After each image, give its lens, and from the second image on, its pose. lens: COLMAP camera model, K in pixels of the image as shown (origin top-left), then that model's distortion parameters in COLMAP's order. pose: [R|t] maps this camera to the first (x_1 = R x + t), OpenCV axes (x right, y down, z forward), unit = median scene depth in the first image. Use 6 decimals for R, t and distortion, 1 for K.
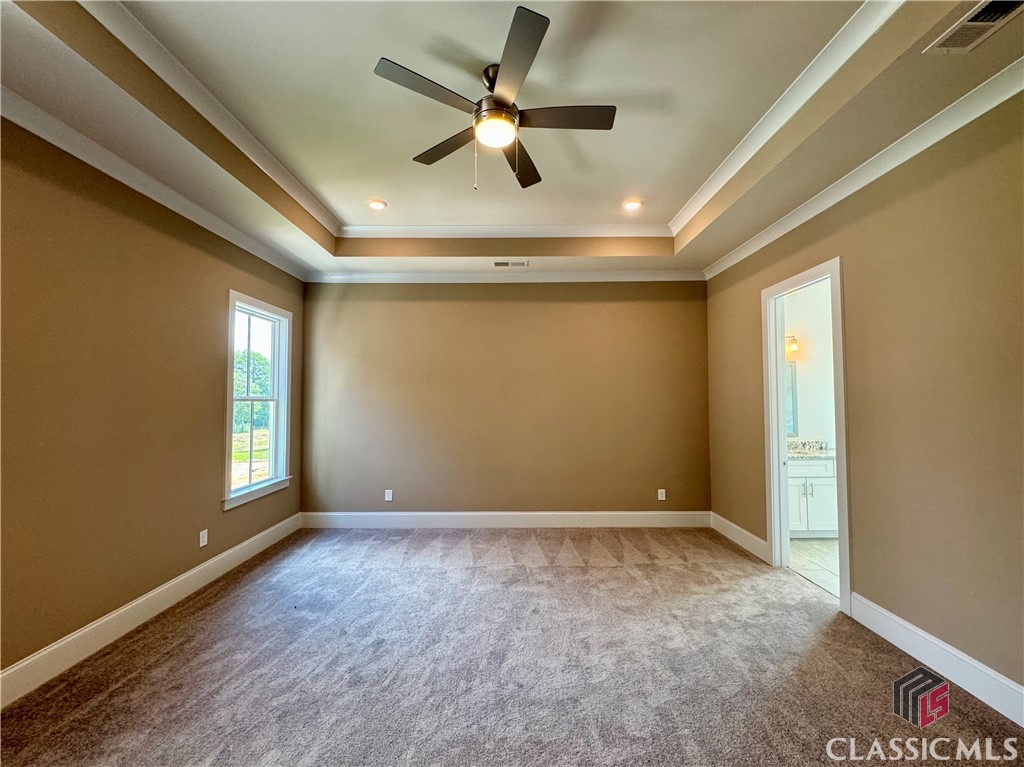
lens RADIAL K [[413.5, 0, 512.0], [0, 413.5, 383.5], [0, 0, 1]] dist [-0.001668, -0.000667]
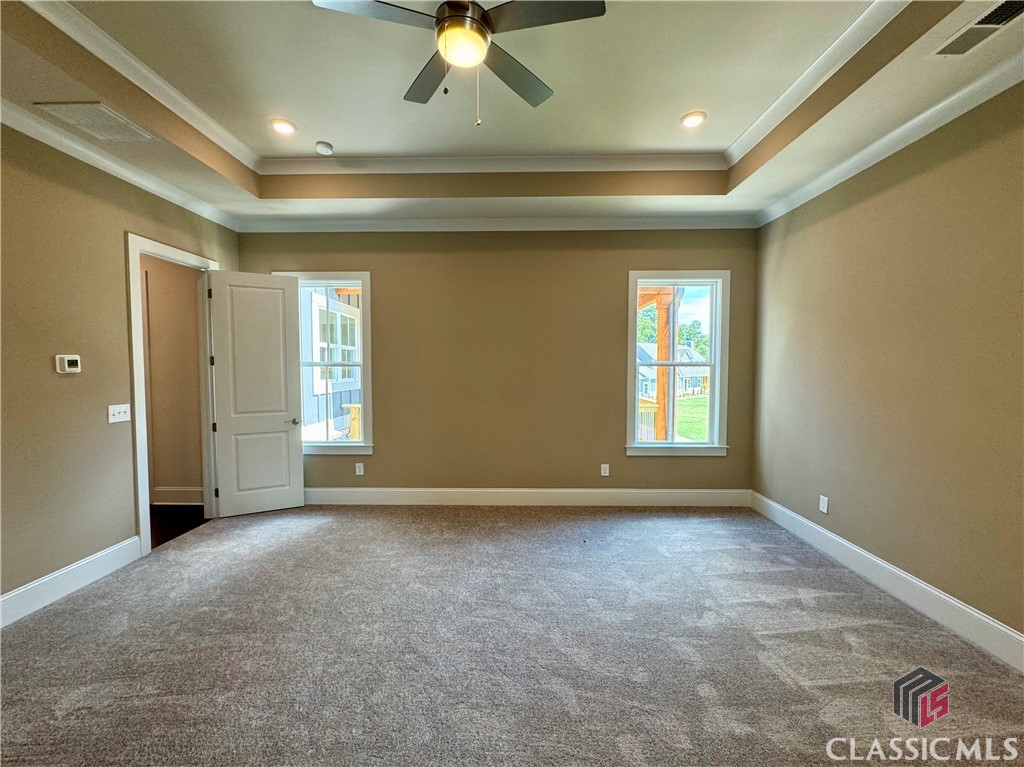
lens RADIAL K [[413.5, 0, 512.0], [0, 413.5, 383.5], [0, 0, 1]] dist [-0.001668, -0.000667]
pose [[-0.010031, 0.045029, -0.998935, 0.450627], [0.041431, 0.998146, 0.044578, 0.022204], [0.999091, -0.040940, -0.011878, 0.587723]]
